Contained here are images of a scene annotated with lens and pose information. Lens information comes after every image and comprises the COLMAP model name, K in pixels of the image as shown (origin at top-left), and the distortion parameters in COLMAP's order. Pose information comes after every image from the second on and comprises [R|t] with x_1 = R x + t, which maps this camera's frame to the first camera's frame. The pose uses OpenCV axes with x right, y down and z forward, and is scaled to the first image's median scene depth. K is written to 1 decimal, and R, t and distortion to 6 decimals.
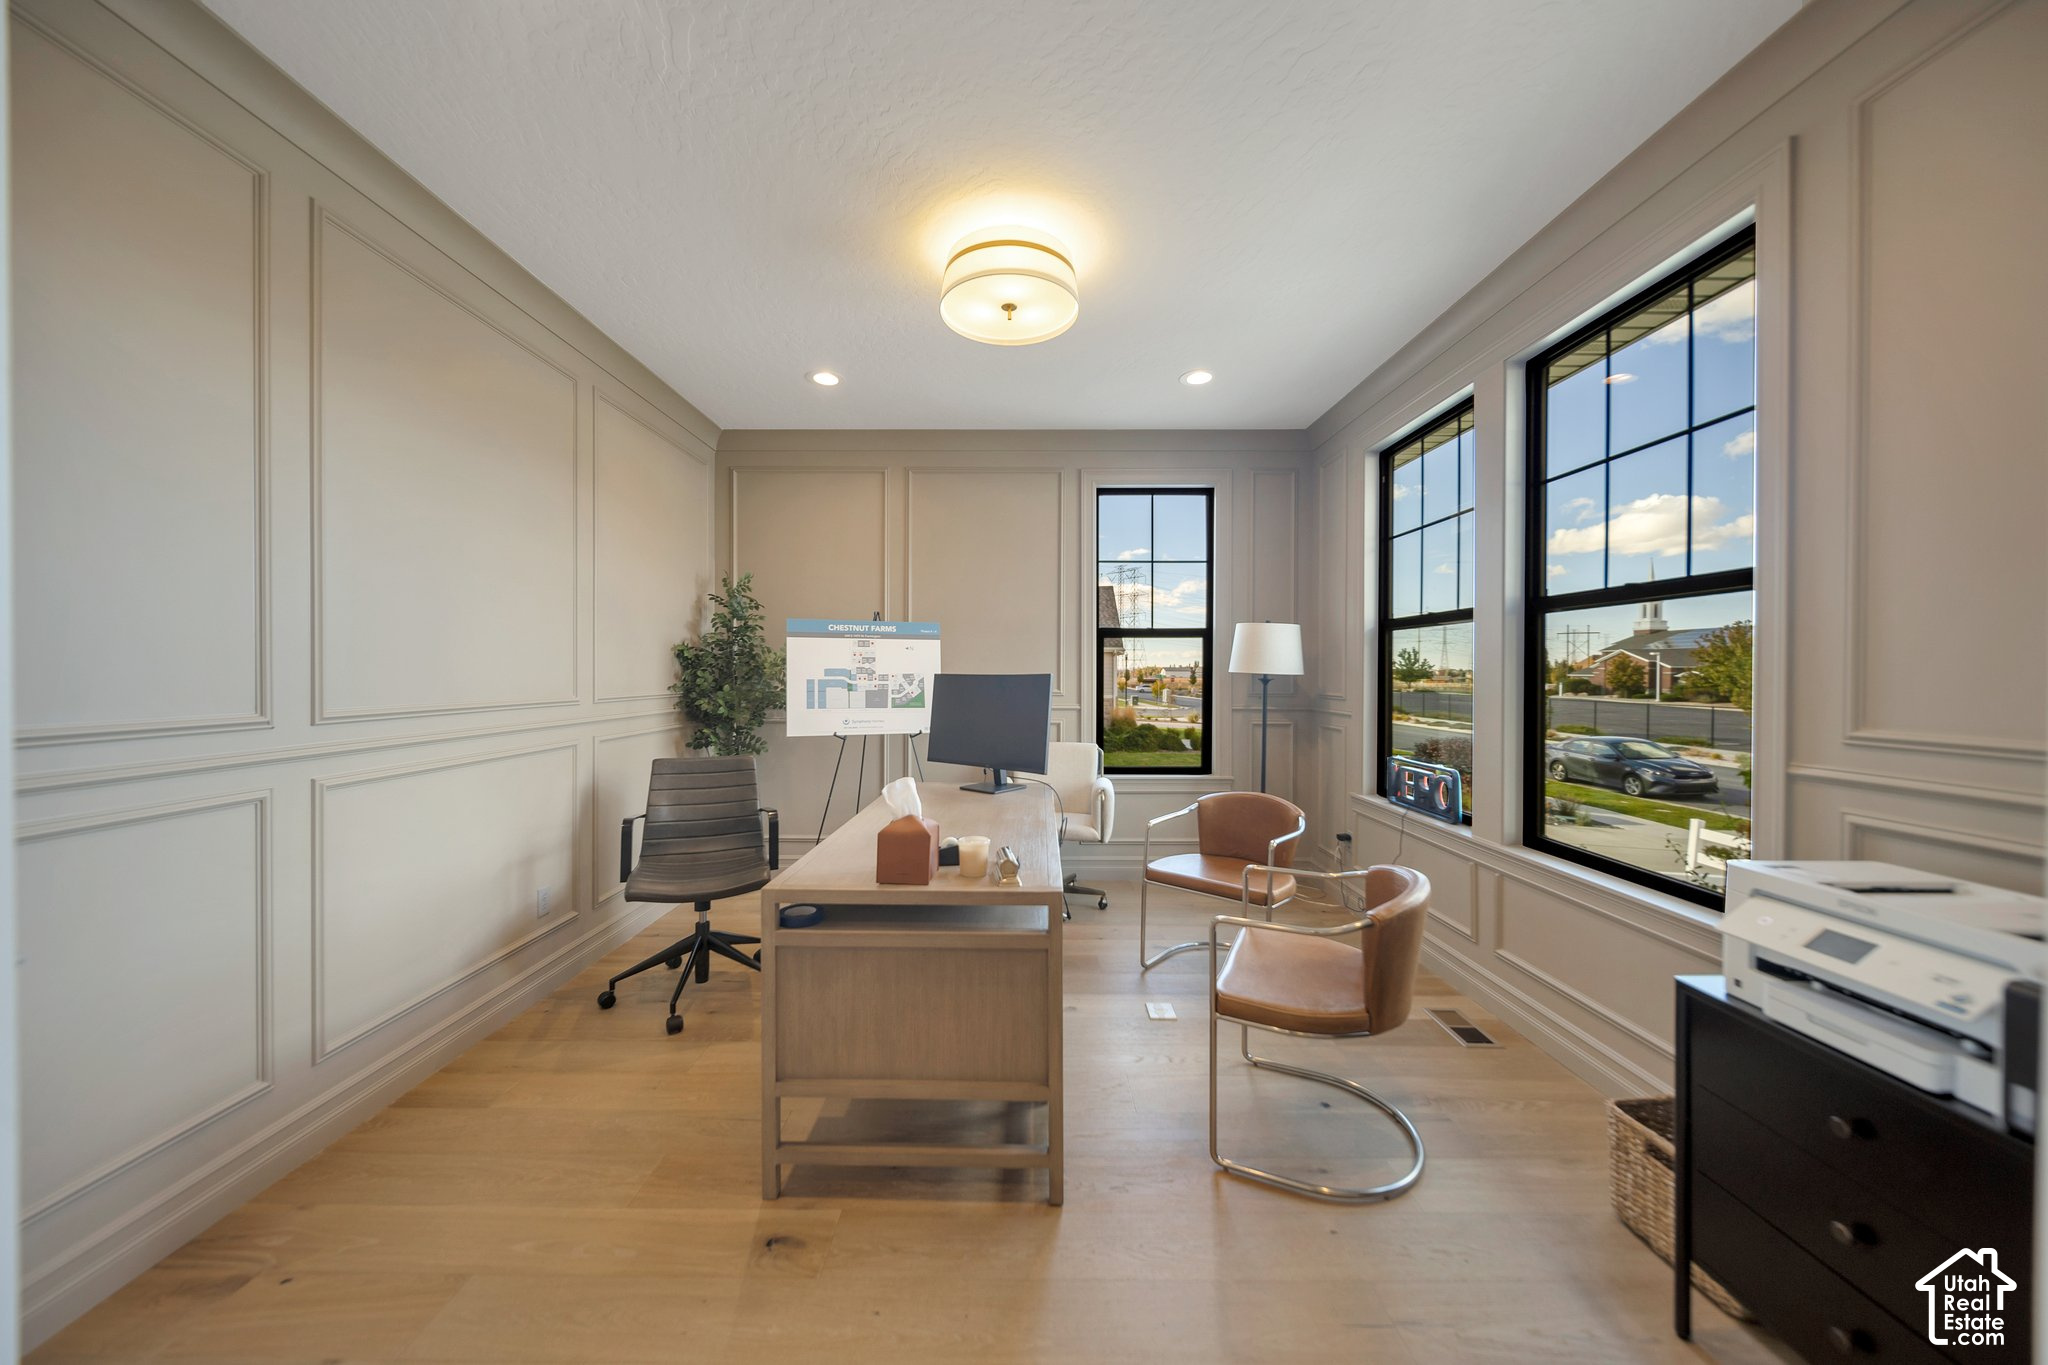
lens RADIAL K [[717.5, 0, 986.5], [0, 717.5, 665.0], [0, 0, 1]] dist [0.000938, -0.001452]
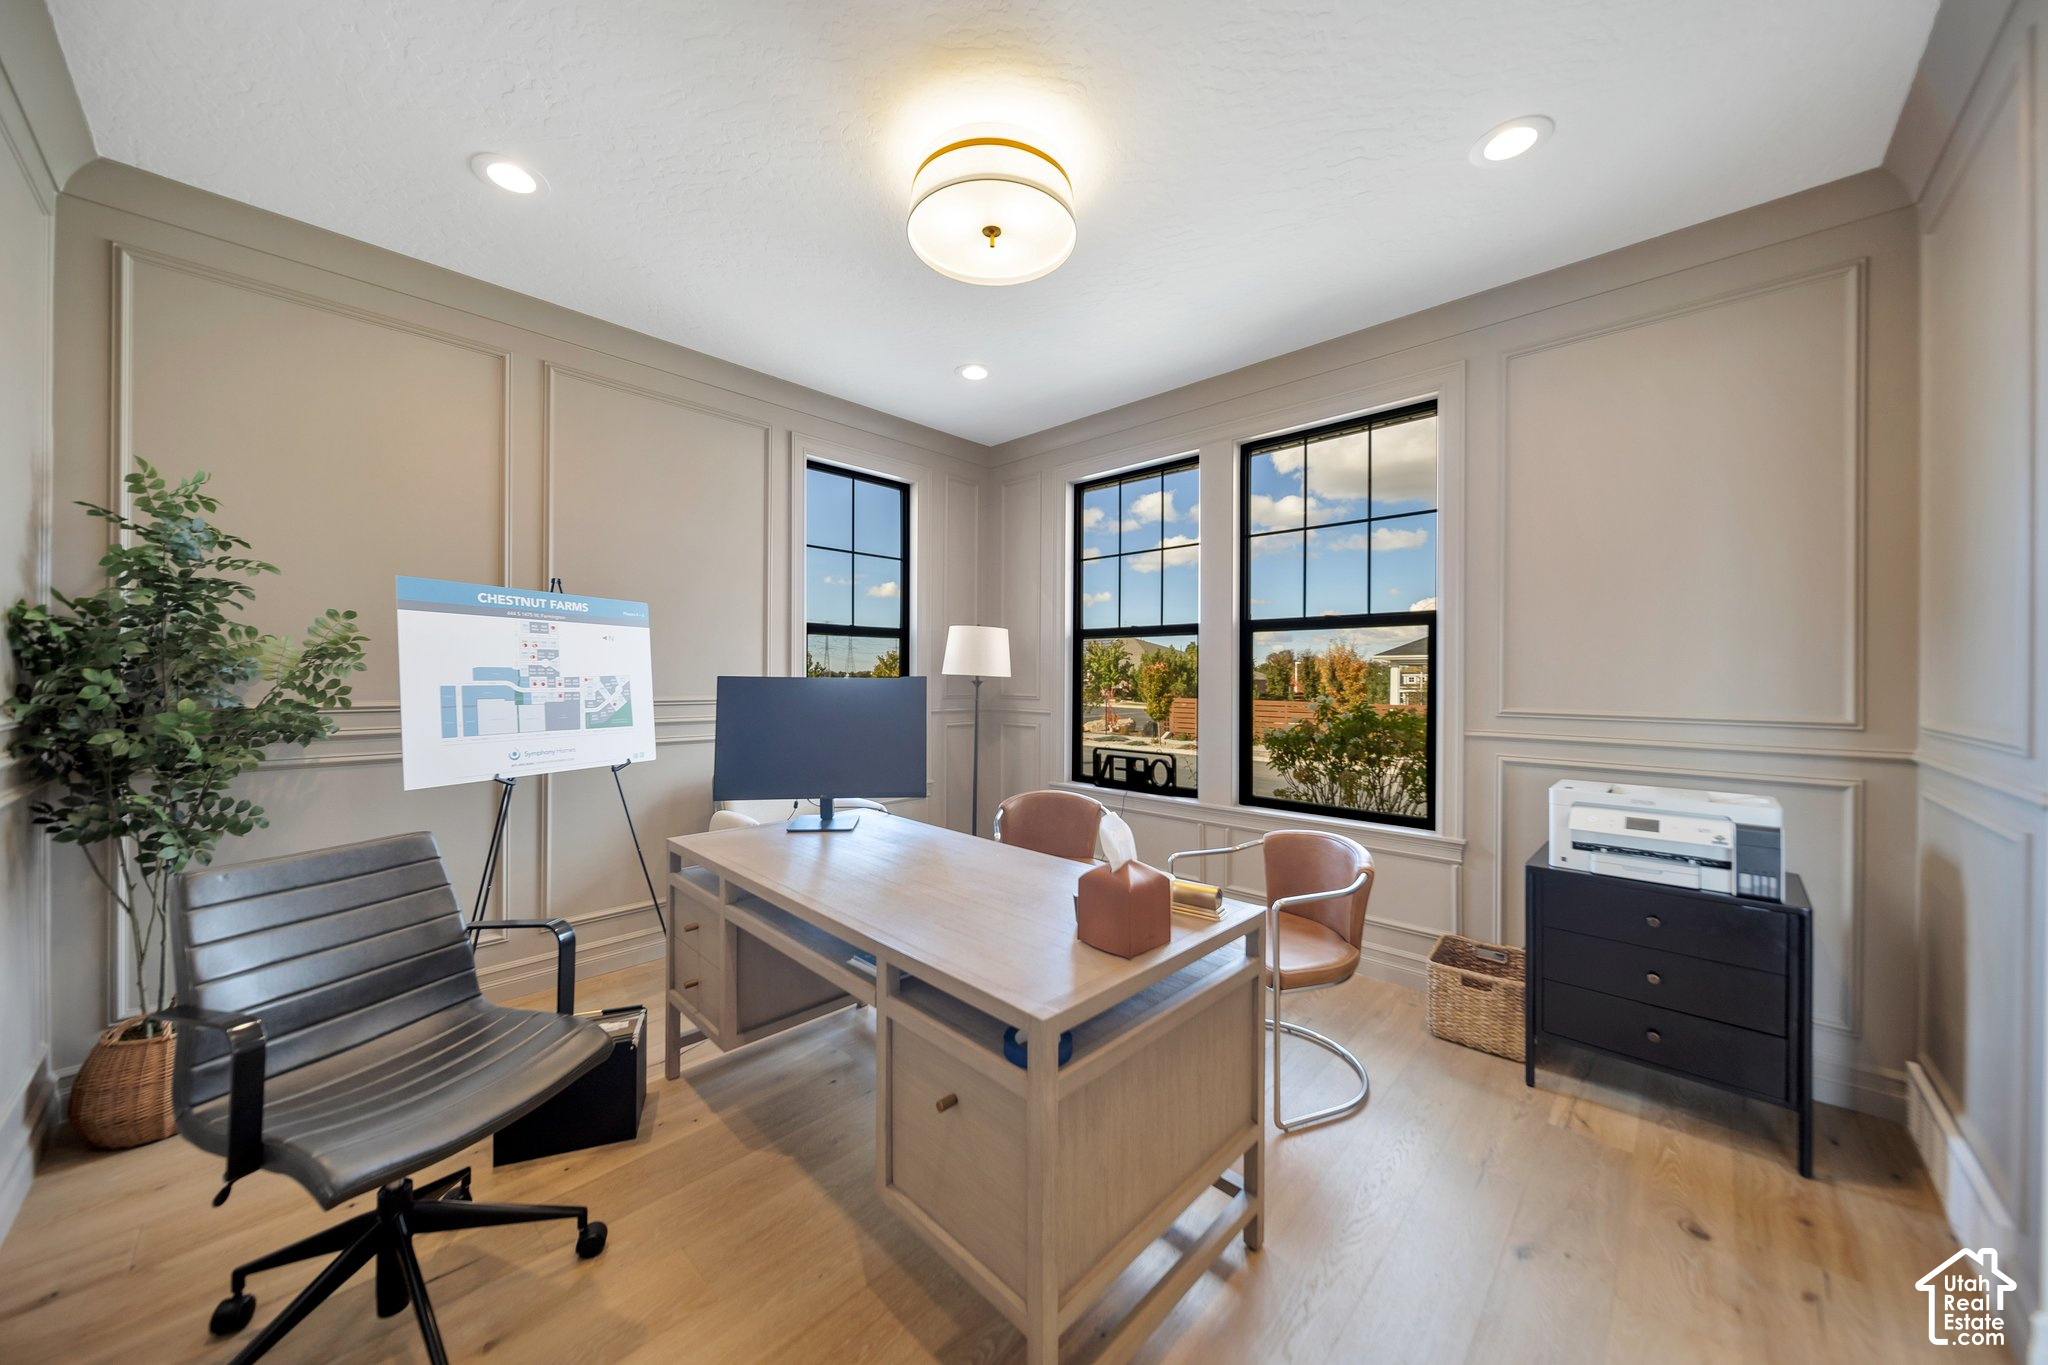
lens RADIAL K [[717.5, 0, 1027.1], [0, 717.5, 671.1], [0, 0, 1]] dist [0.000938, -0.001452]
pose [[0.669828, 0.004582, 0.742502, -0.354589], [-0.009610, 0.999951, 0.002498, 0.002298], [-0.742454, -0.008809, 0.669839, 0.270300]]
